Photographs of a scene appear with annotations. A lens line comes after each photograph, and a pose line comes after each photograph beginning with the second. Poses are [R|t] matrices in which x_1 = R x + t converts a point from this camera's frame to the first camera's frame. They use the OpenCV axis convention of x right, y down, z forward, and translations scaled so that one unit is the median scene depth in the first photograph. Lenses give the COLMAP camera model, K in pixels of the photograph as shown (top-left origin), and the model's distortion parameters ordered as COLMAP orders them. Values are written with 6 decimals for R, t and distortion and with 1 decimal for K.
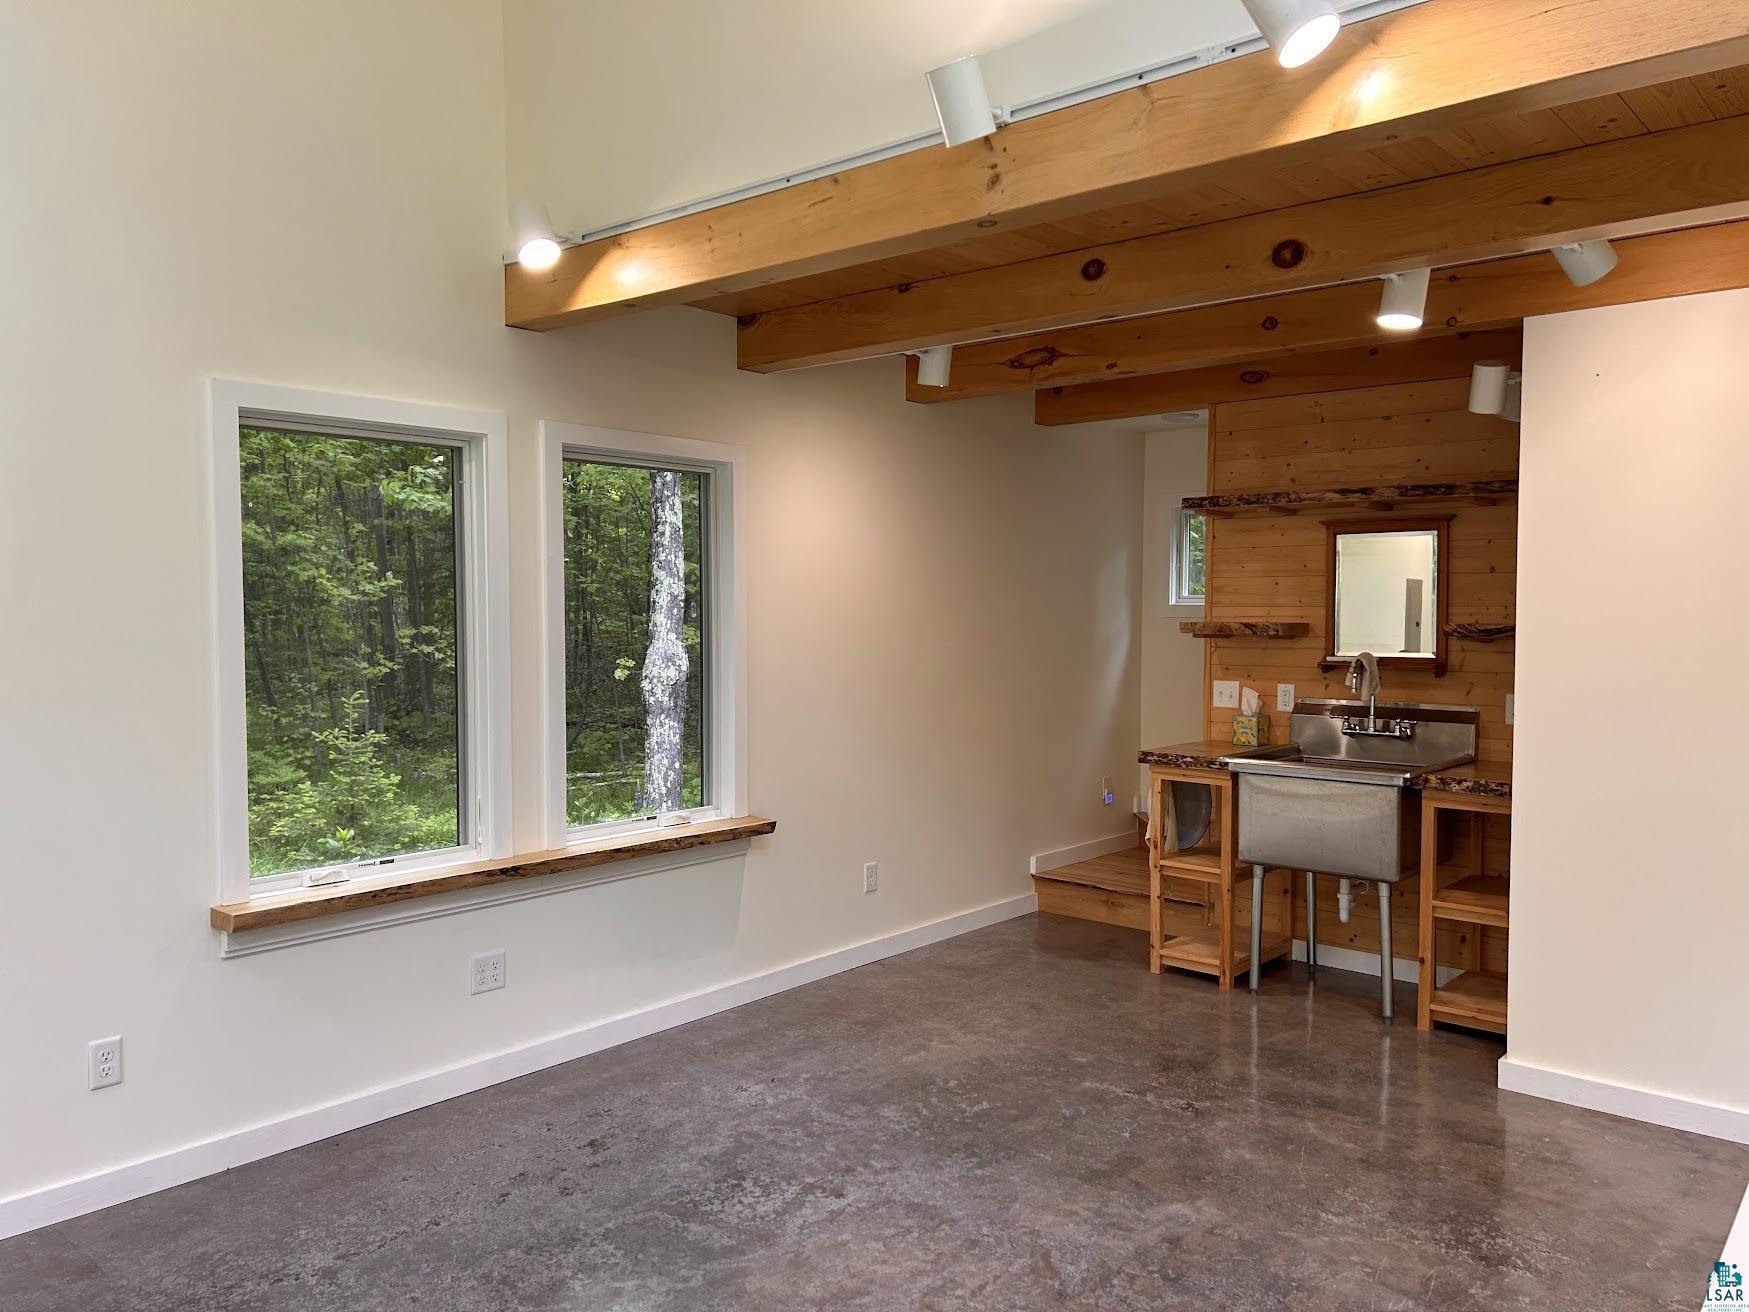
lens RADIAL K [[1322.6, 0, 876.3], [0, 1322.6, 657.5], [0, 0, 1]] dist [0.011255, 0.002741]
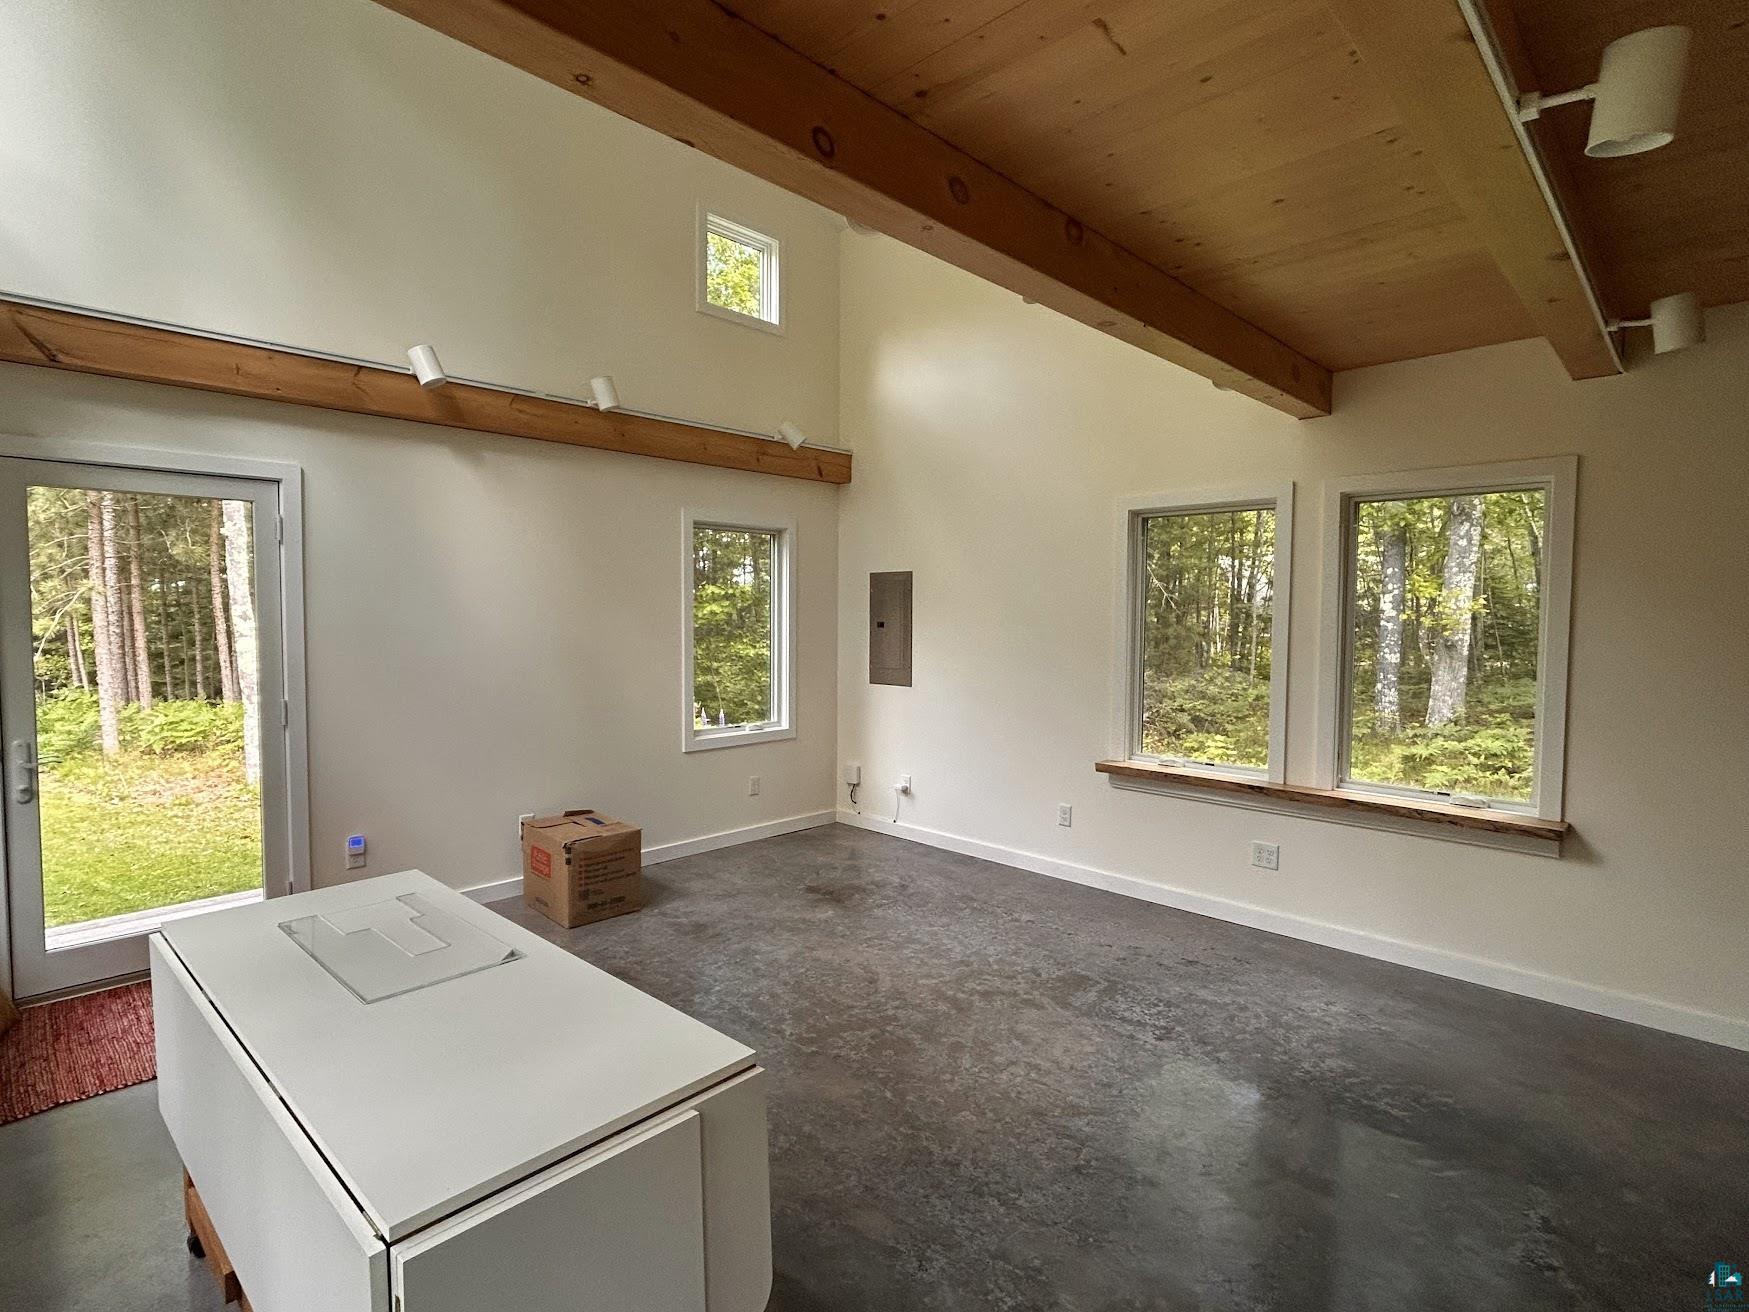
lens RADIAL K [[893.5, 0, 877.8], [0, 893.5, 654.5], [0, 0, 1]] dist [0.001335, 0.000368]
pose [[-0.046755, 0.058515, -0.997191, 0.847688], [-0.053935, 0.996679, 0.061014, -0.032717], [0.997449, 0.056636, -0.043444, 0.688828]]
